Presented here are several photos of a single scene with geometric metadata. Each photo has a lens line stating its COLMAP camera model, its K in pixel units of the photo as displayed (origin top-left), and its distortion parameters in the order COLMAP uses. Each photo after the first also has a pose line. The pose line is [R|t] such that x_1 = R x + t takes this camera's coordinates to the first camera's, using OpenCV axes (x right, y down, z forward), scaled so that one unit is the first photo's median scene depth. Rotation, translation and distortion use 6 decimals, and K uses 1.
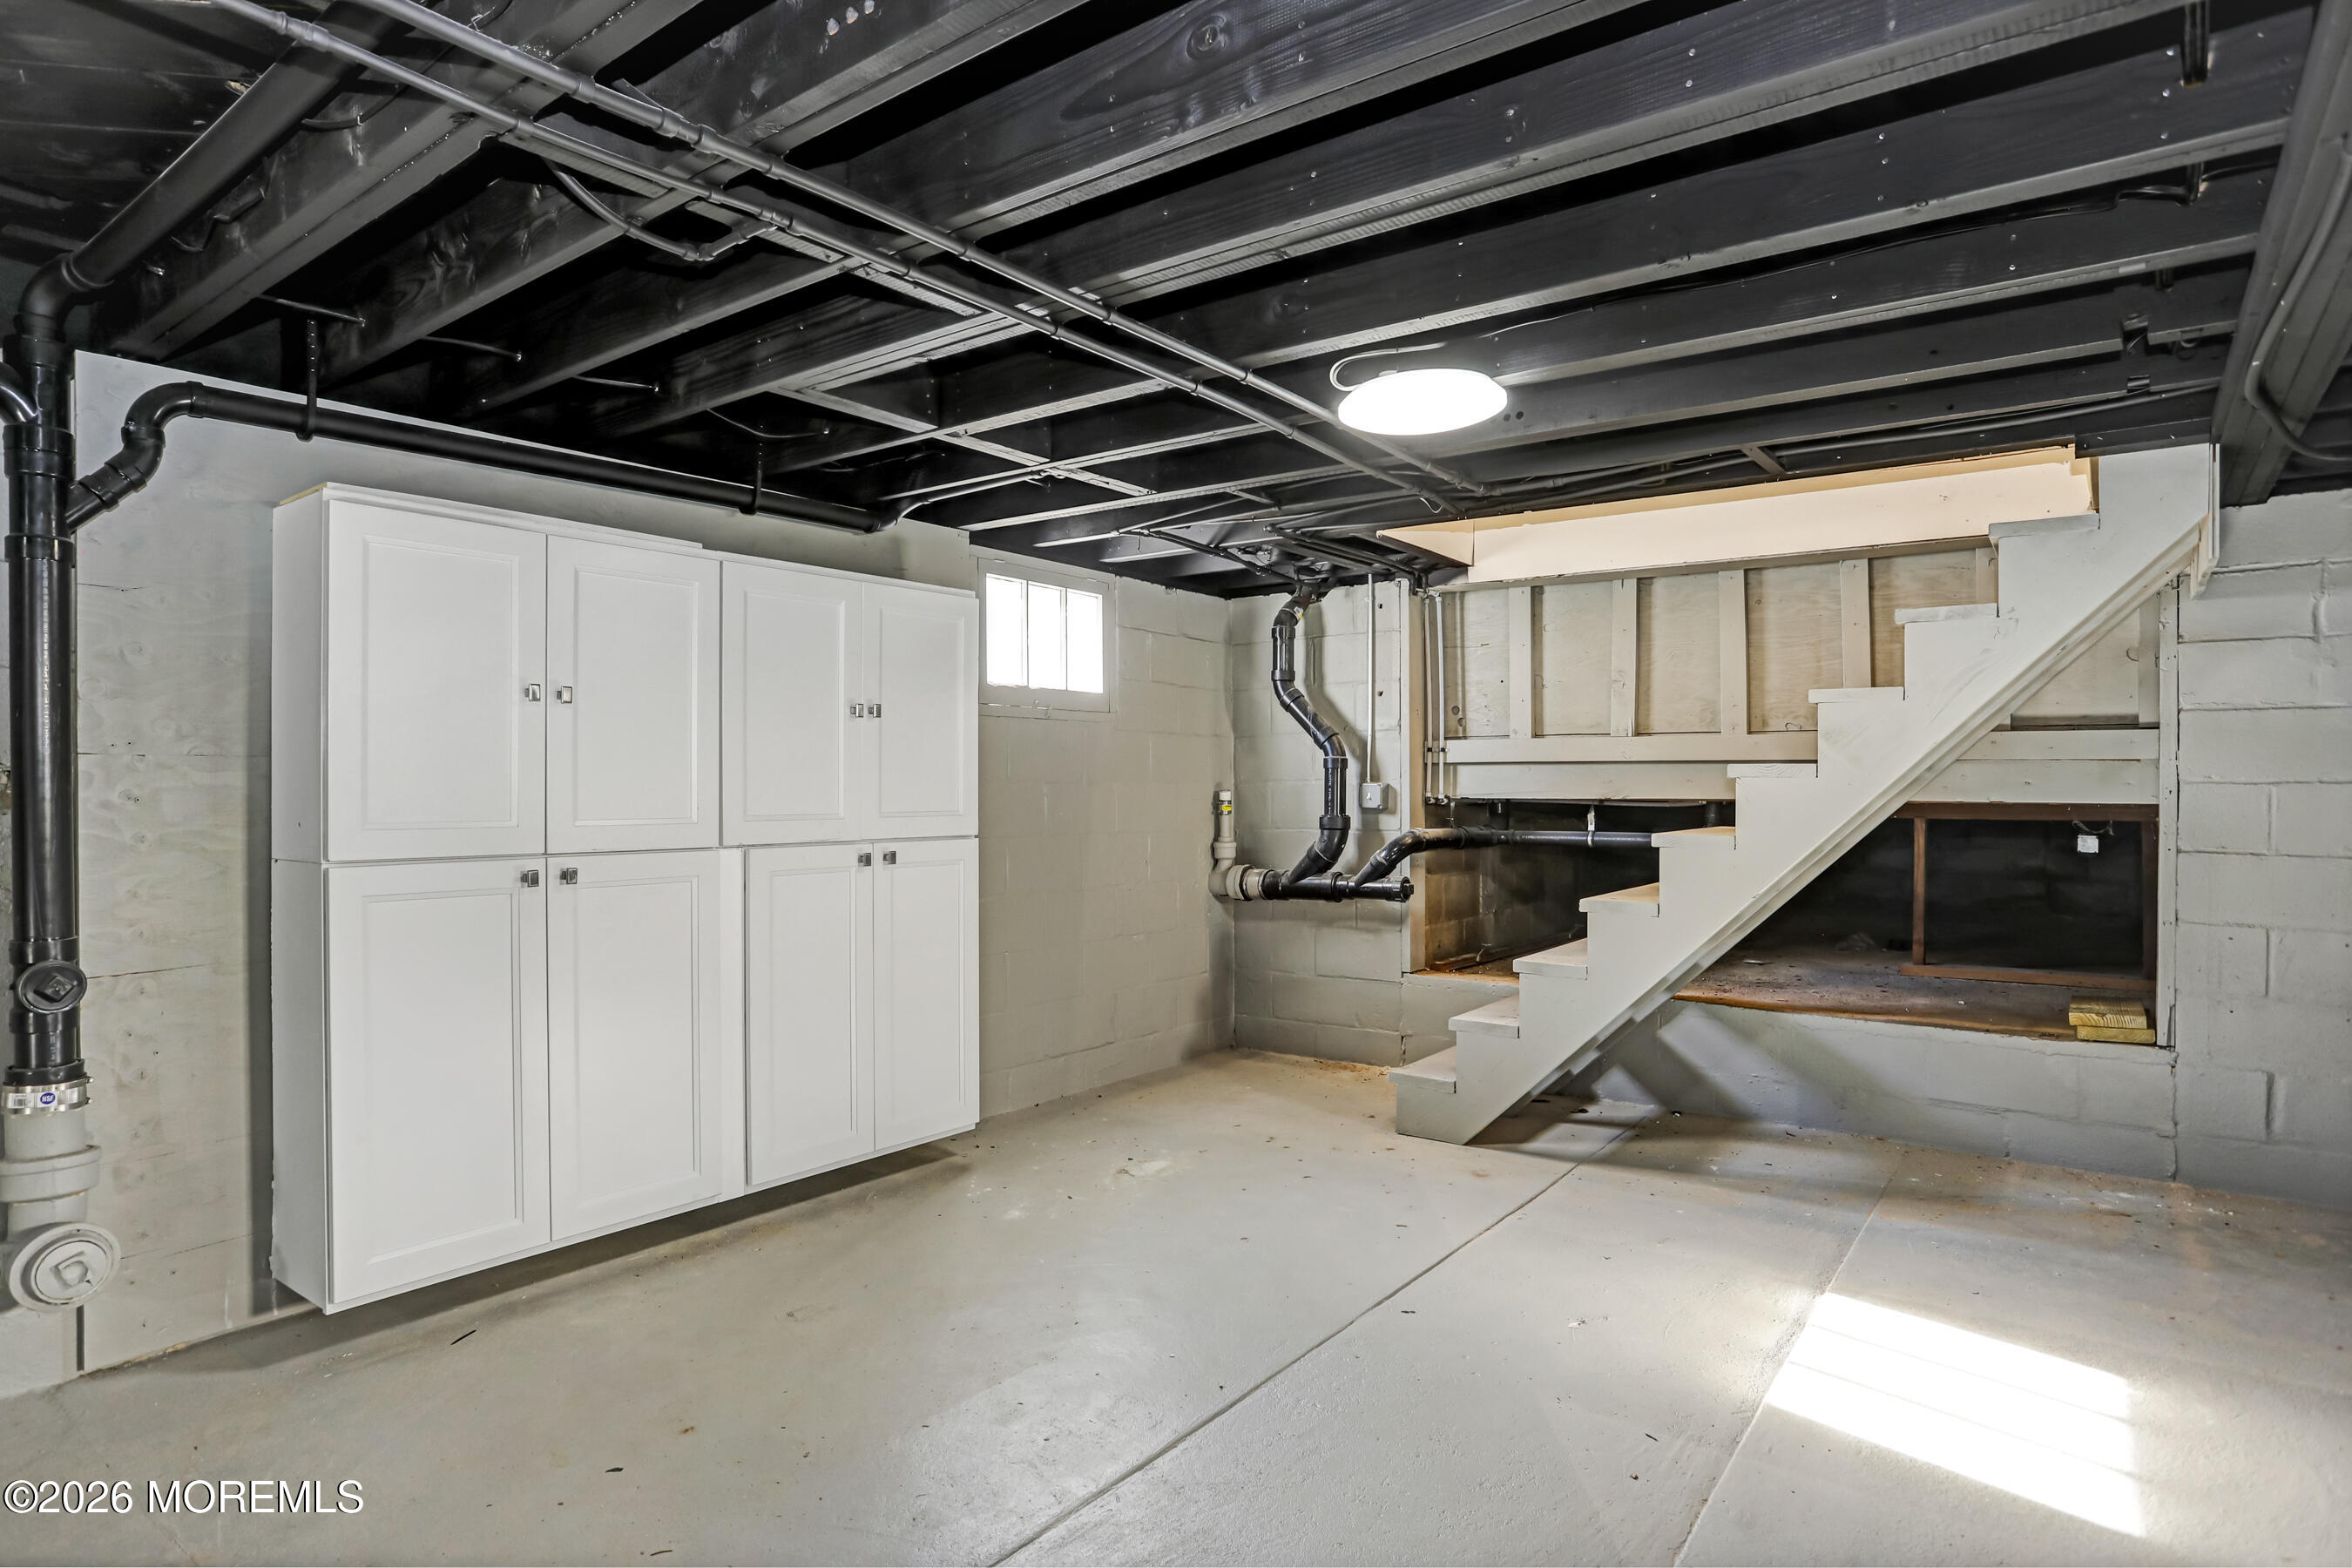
lens RADIAL K [[1273.2, 0, 1172.1], [0, 1273.2, 784.0], [0, 0, 1]] dist [0.002038, 0.000286]
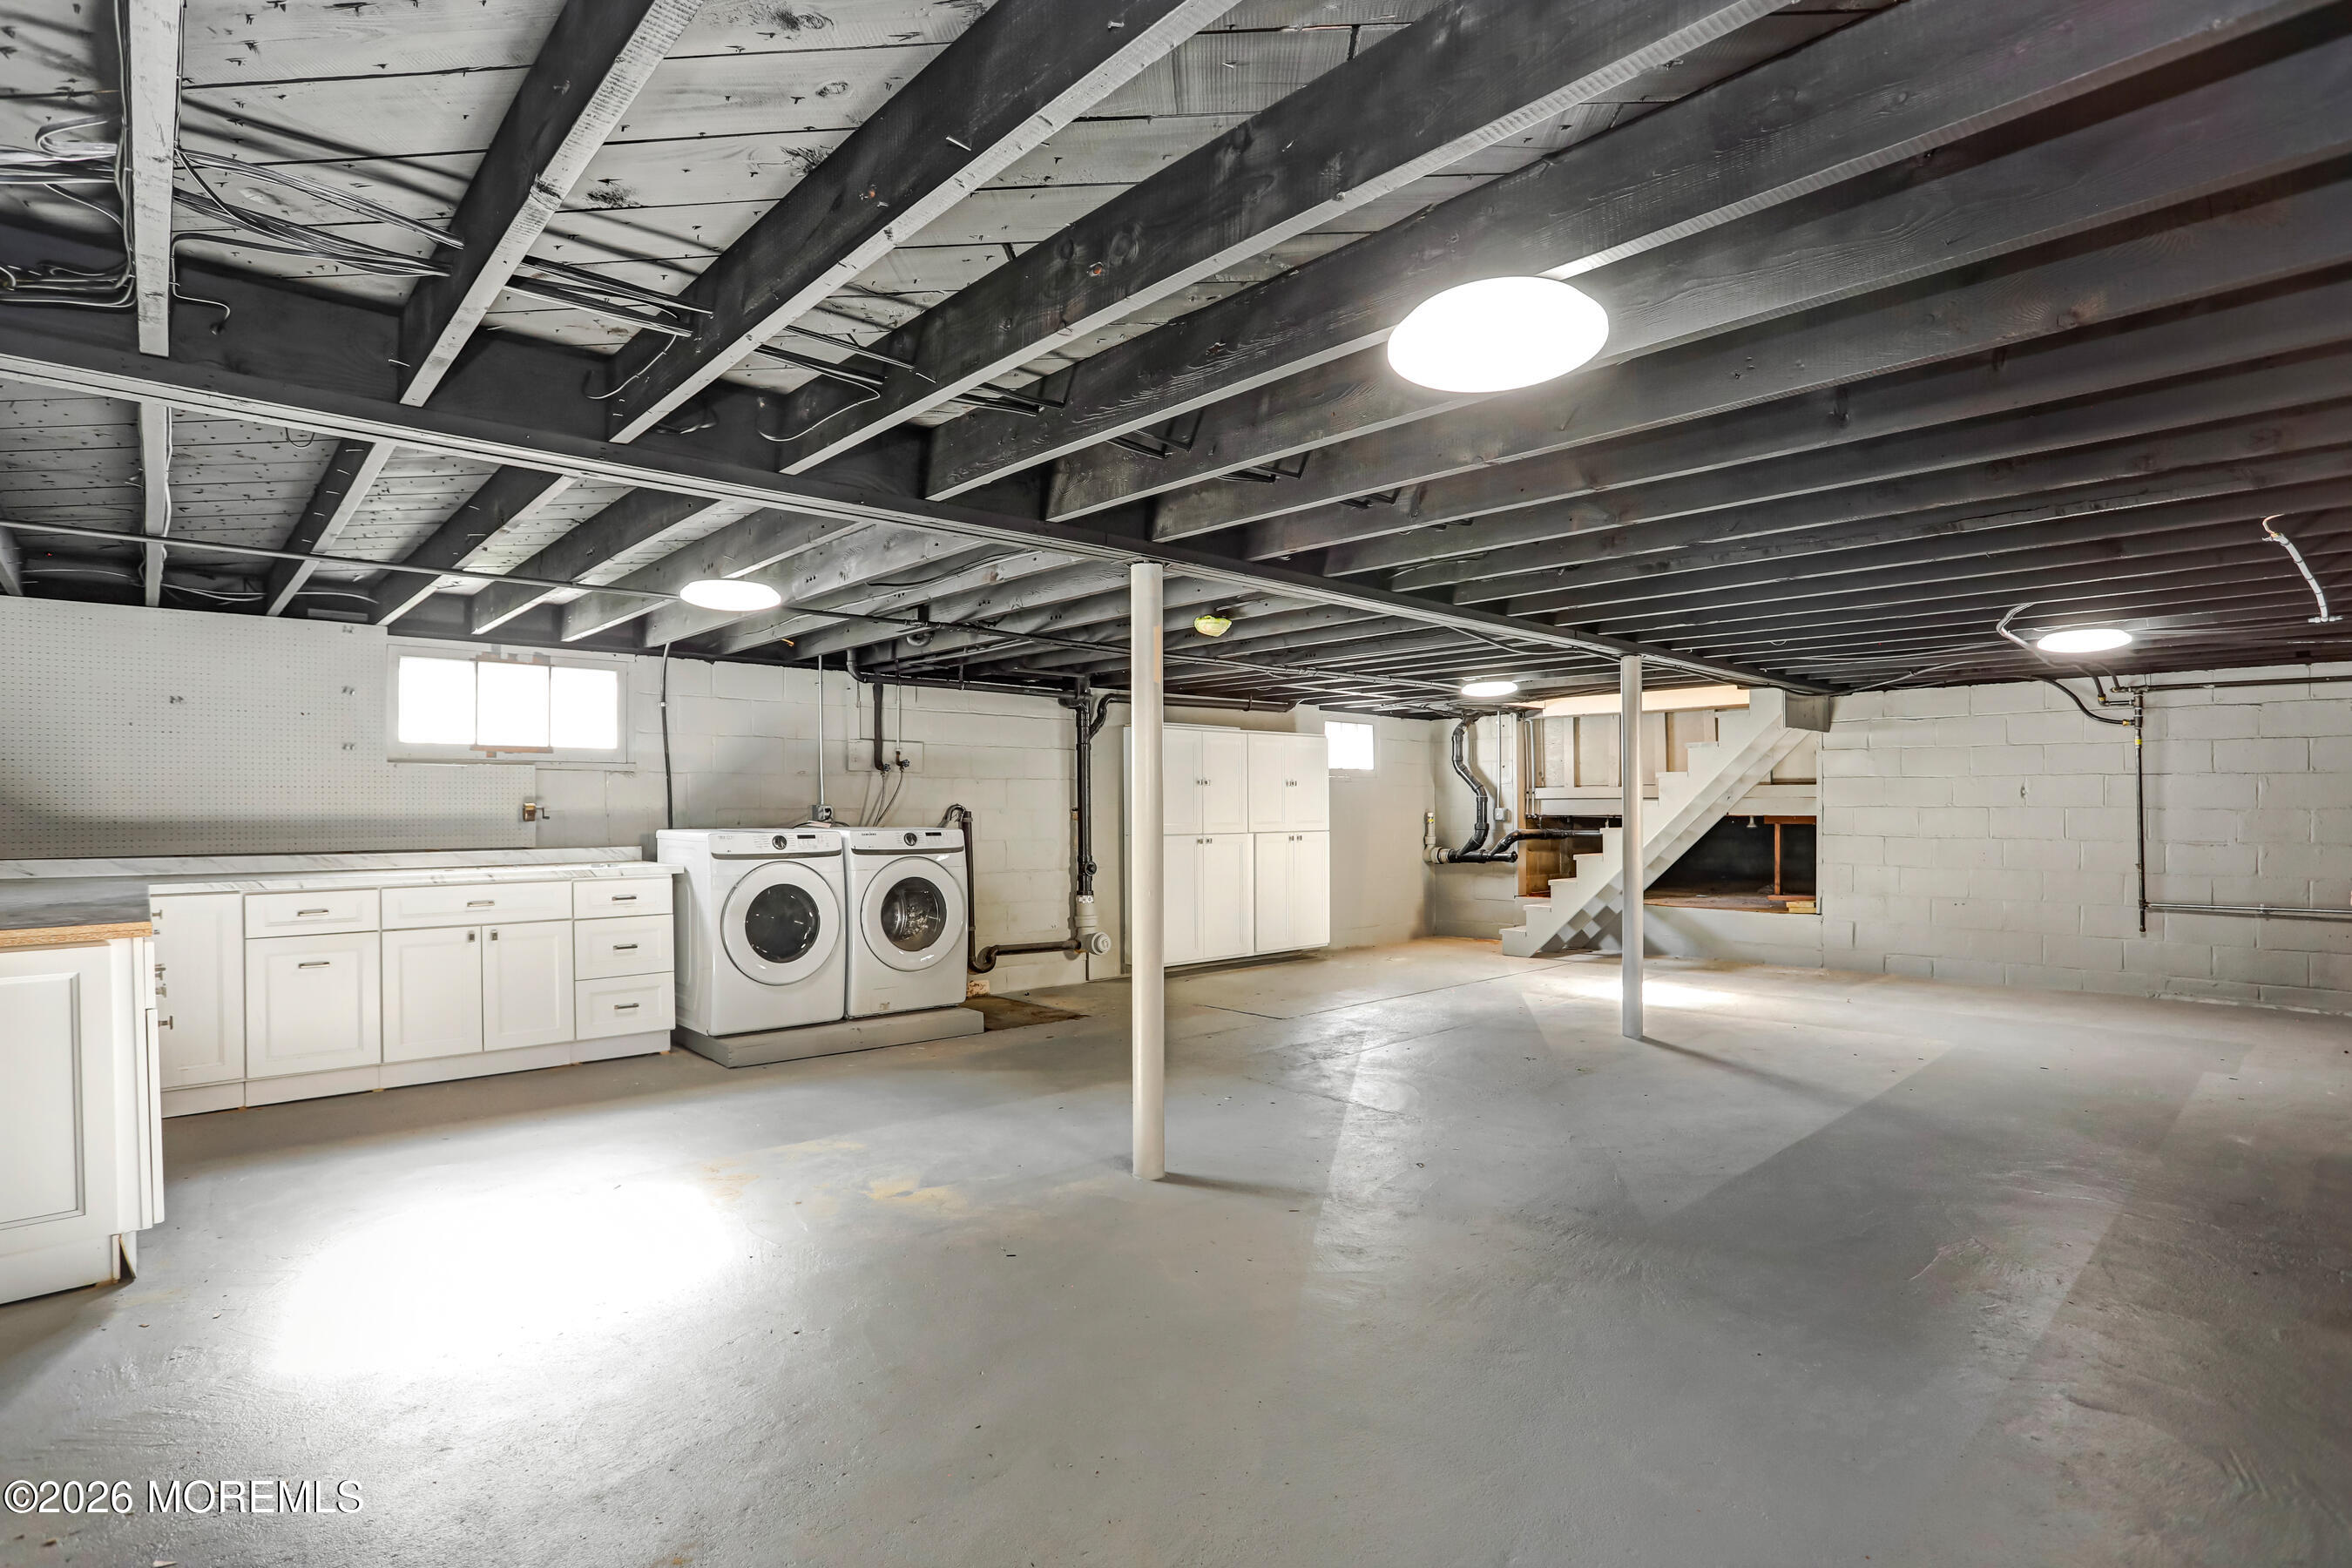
lens RADIAL K [[1125.9, 0, 1172.3], [0, 1125.9, 809.3], [0, 0, 1]] dist [0.000107, -0.000003]
pose [[0.981903, -0.005047, -0.189315, -0.026402], [0.005530, 0.999983, 0.002026, -0.005728], [0.189302, -0.003036, 0.981914, -0.979885]]
